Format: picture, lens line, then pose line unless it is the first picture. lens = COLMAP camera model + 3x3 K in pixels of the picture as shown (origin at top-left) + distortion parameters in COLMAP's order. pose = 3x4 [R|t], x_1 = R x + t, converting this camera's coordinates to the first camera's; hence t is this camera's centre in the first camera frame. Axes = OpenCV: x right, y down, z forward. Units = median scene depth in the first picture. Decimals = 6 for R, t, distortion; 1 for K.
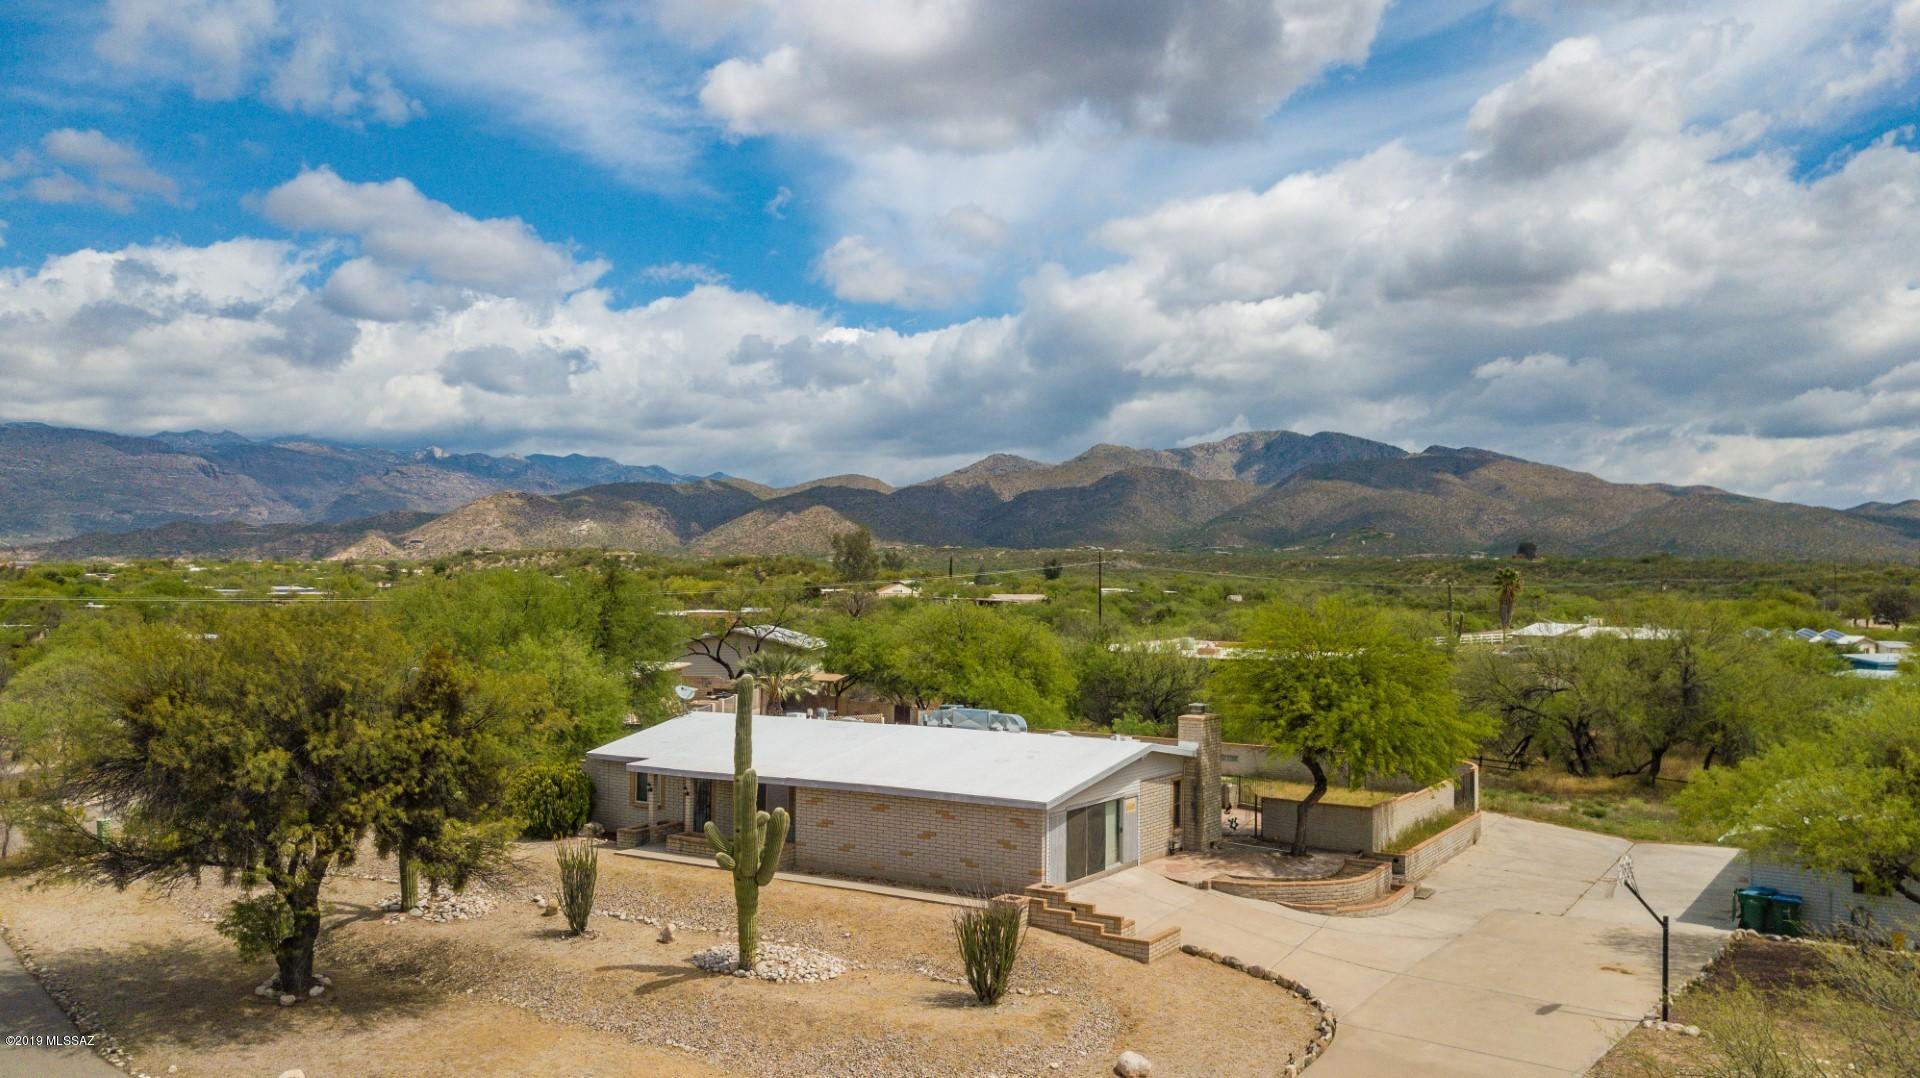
lens RADIAL K [[1542.6, 0, 960.0], [0, 1542.6, 539.0], [0, 0, 1]] dist [0.012902, 0.003088]
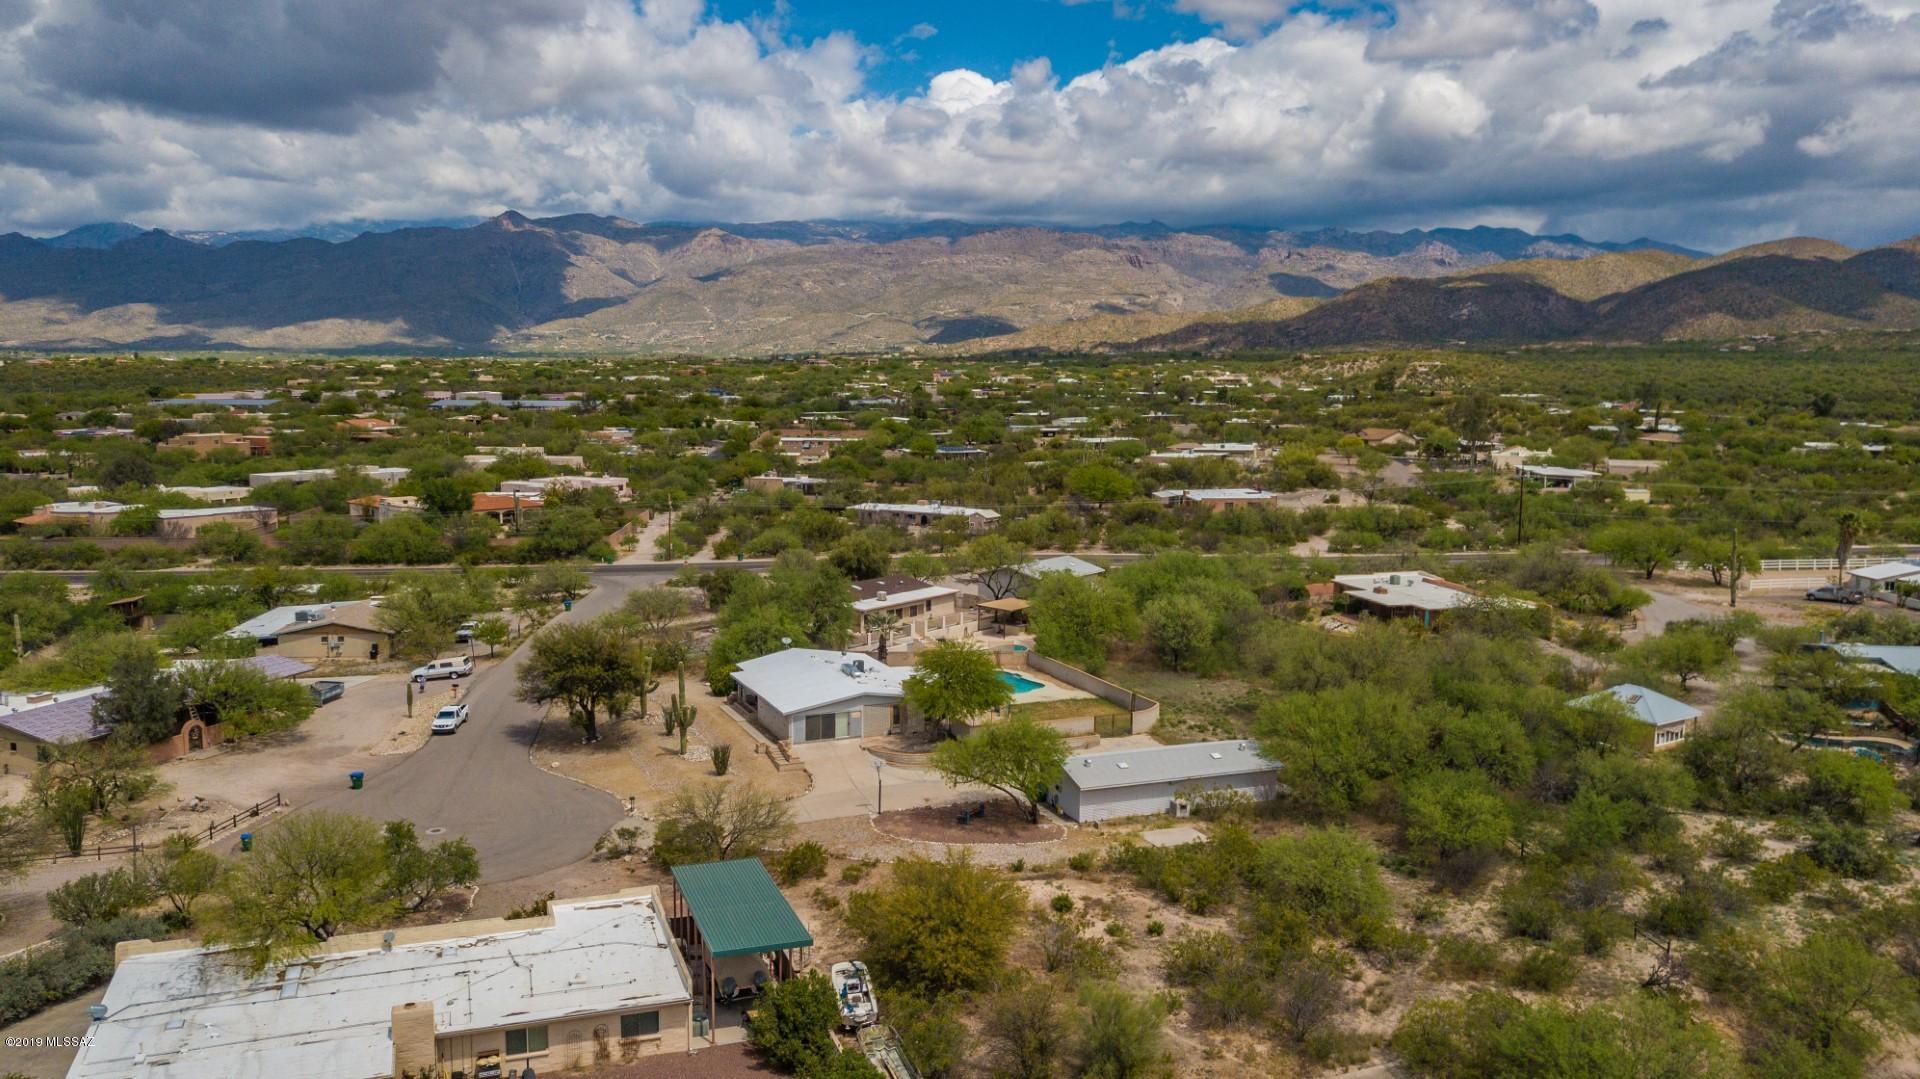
lens RADIAL K [[1542.6, 0, 960.0], [0, 1542.6, 539.5], [0, 0, 1]] dist [0.012902, 0.003088]
pose [[0.828787, 0.072627, -0.554832, 1.996340], [0.014853, 0.988337, 0.151559, -0.609167], [0.559368, -0.133851, 0.818041, -1.183190]]
